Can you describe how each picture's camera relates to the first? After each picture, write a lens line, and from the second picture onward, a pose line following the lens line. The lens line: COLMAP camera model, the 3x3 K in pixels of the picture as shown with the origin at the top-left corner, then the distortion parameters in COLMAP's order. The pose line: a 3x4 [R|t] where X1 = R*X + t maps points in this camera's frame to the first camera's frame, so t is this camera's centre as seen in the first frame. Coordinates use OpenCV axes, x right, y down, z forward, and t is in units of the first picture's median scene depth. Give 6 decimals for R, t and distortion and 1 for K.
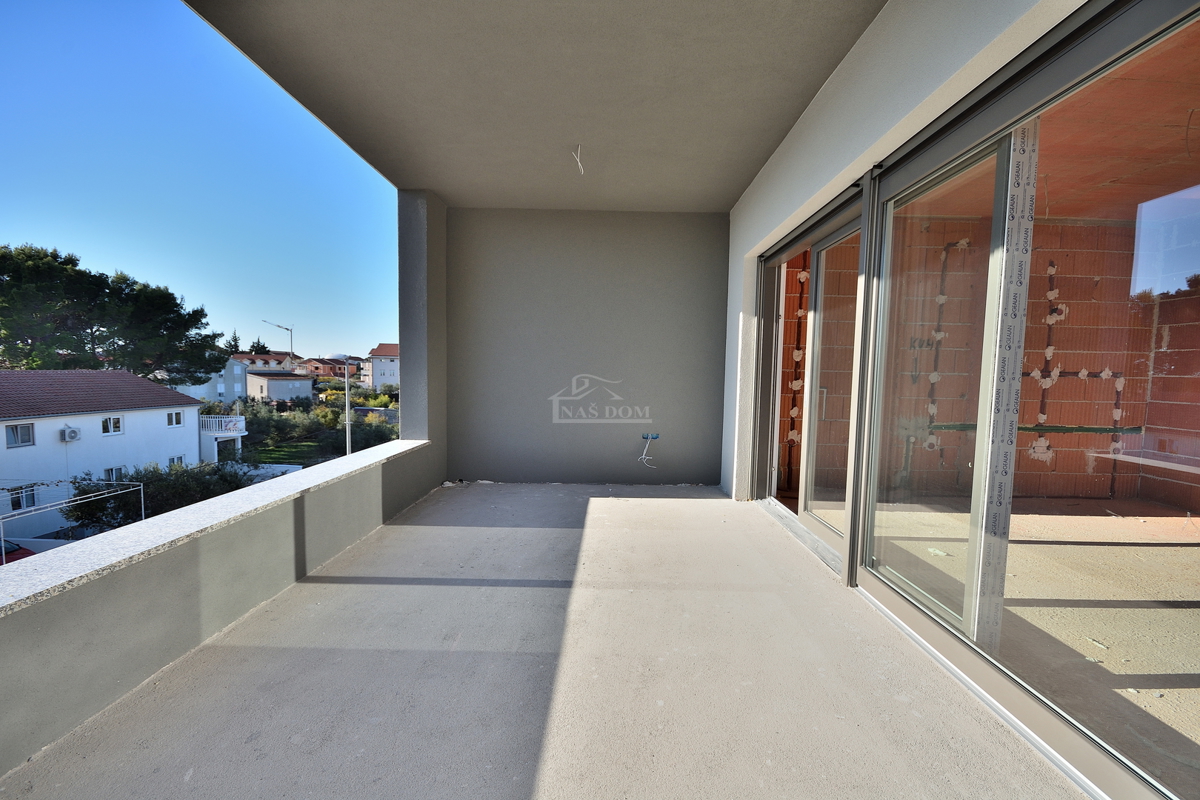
lens RADIAL K [[538.8, 0, 606.2], [0, 538.8, 414.2], [0, 0, 1]] dist [0.010848, -0.012276]
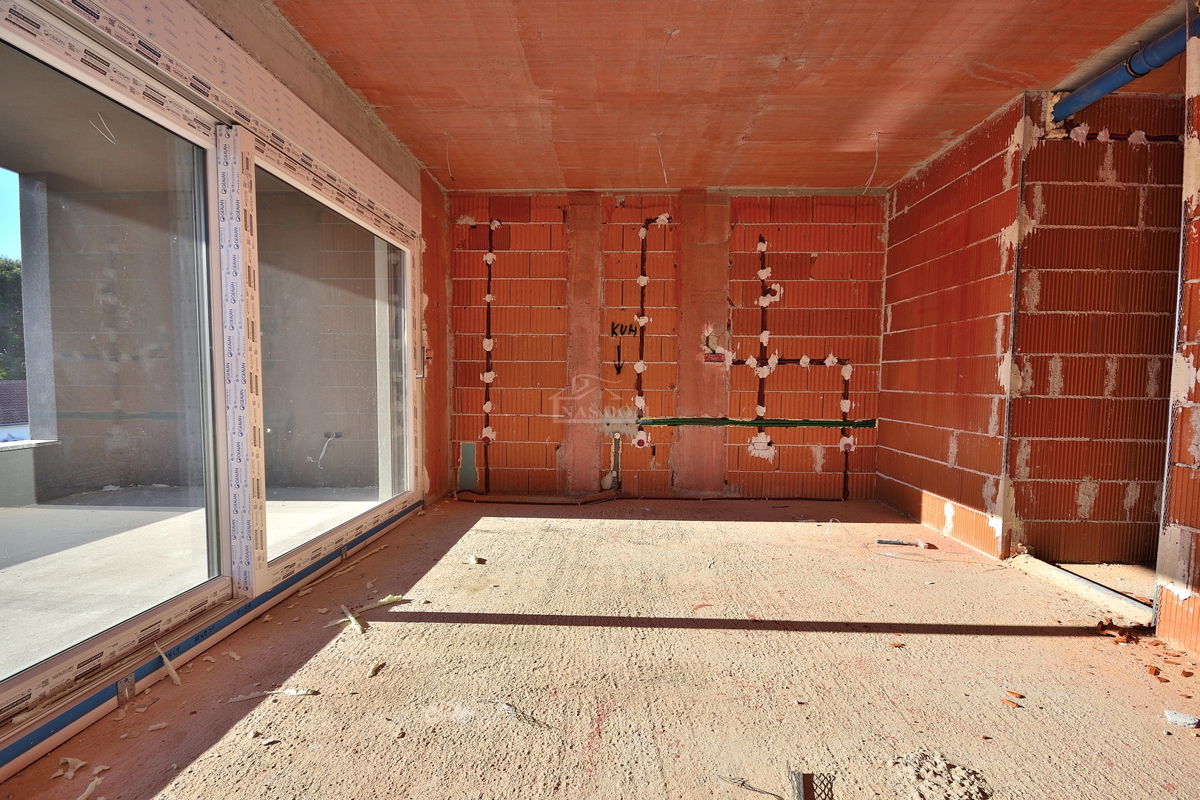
lens RADIAL K [[540.5, 0, 603.1], [0, 540.5, 414.3], [0, 0, 1]] dist [-0.002266, -0.000523]
pose [[0.999597, -0.009401, -0.026770, 0.571893], [0.008900, 0.999784, -0.018769, 0.027731], [0.026941, 0.018524, 0.999465, 0.093749]]
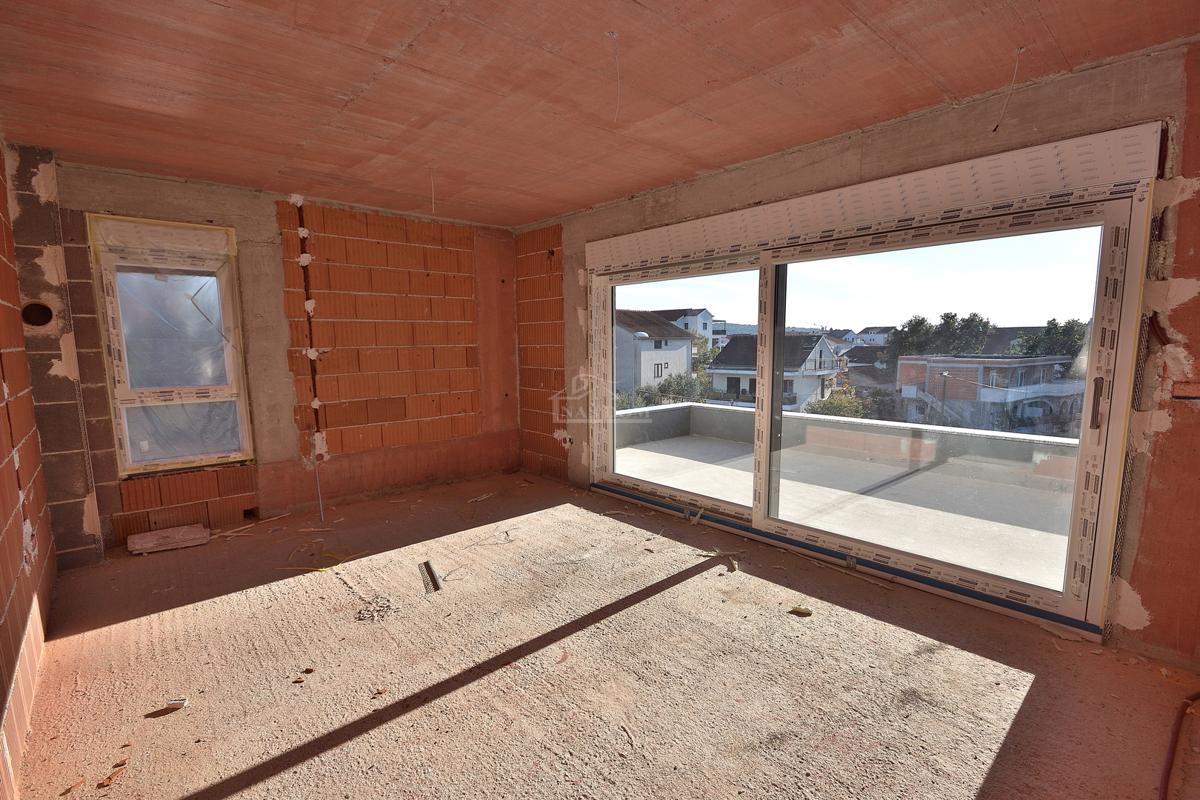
lens RADIAL K [[540.5, 0, 603.1], [0, 540.5, 414.3], [0, 0, 1]] dist [-0.002266, -0.000523]
pose [[-0.736061, 0.076818, -0.672543, 0.929167], [-0.061036, 0.981961, 0.178960, -0.113423], [0.674158, 0.172774, -0.718094, 0.916819]]
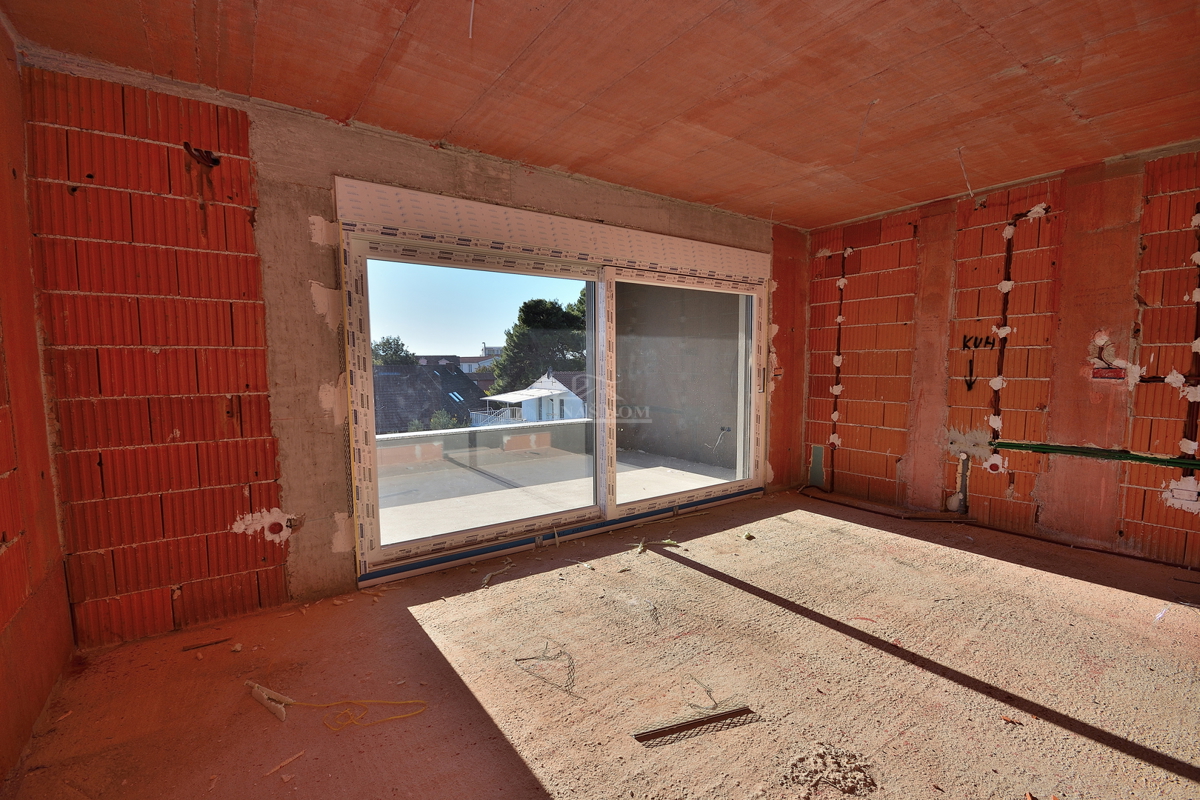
lens RADIAL K [[526.2, 0, 601.2], [0, 526.2, 414.0], [0, 0, 1]] dist [0.011102, -0.011558]
pose [[0.585103, 0.052983, -0.809226, 0.907320], [-0.047643, 0.998386, 0.030920, -0.018007], [0.809558, 0.020462, 0.586683, 0.053429]]
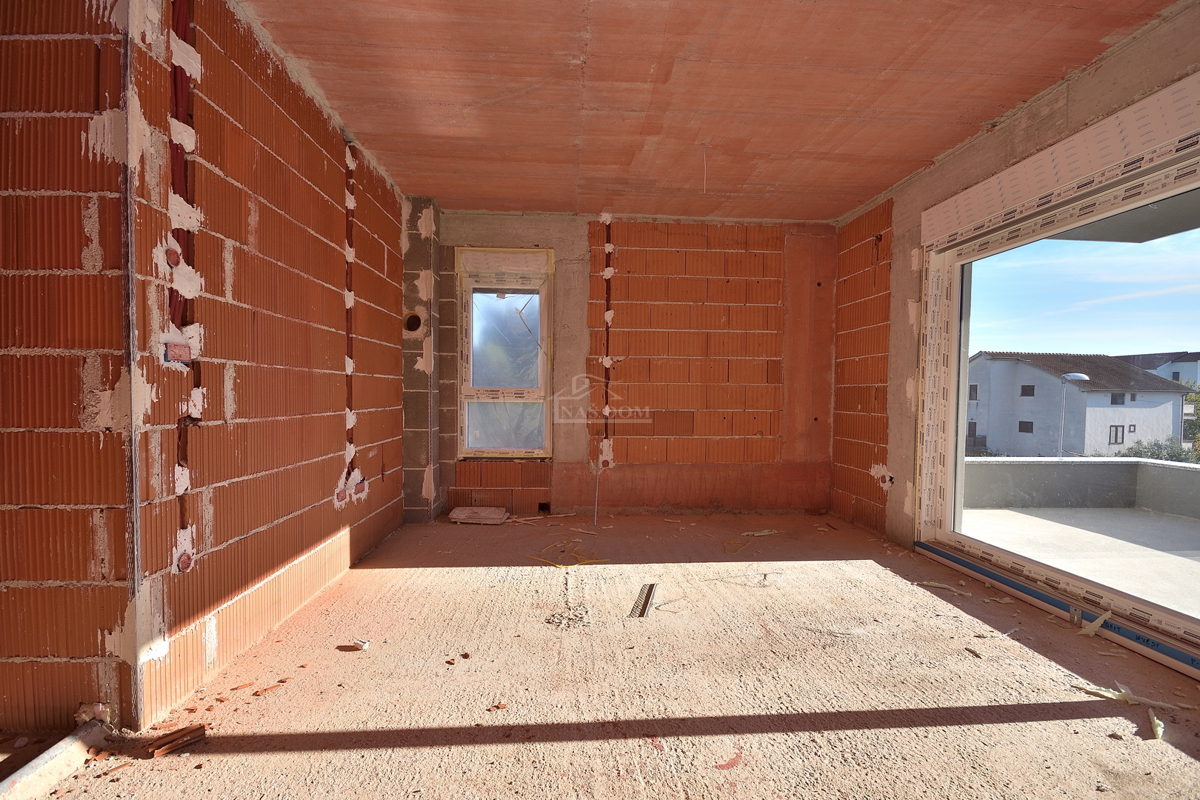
lens RADIAL K [[538.8, 0, 606.2], [0, 538.8, 414.2], [0, 0, 1]] dist [0.010848, -0.012276]
pose [[-0.996519, -0.025921, -0.079233, 0.746233], [-0.035036, 0.992642, 0.115904, -0.040723], [0.075646, 0.118276, -0.990095, 0.858980]]
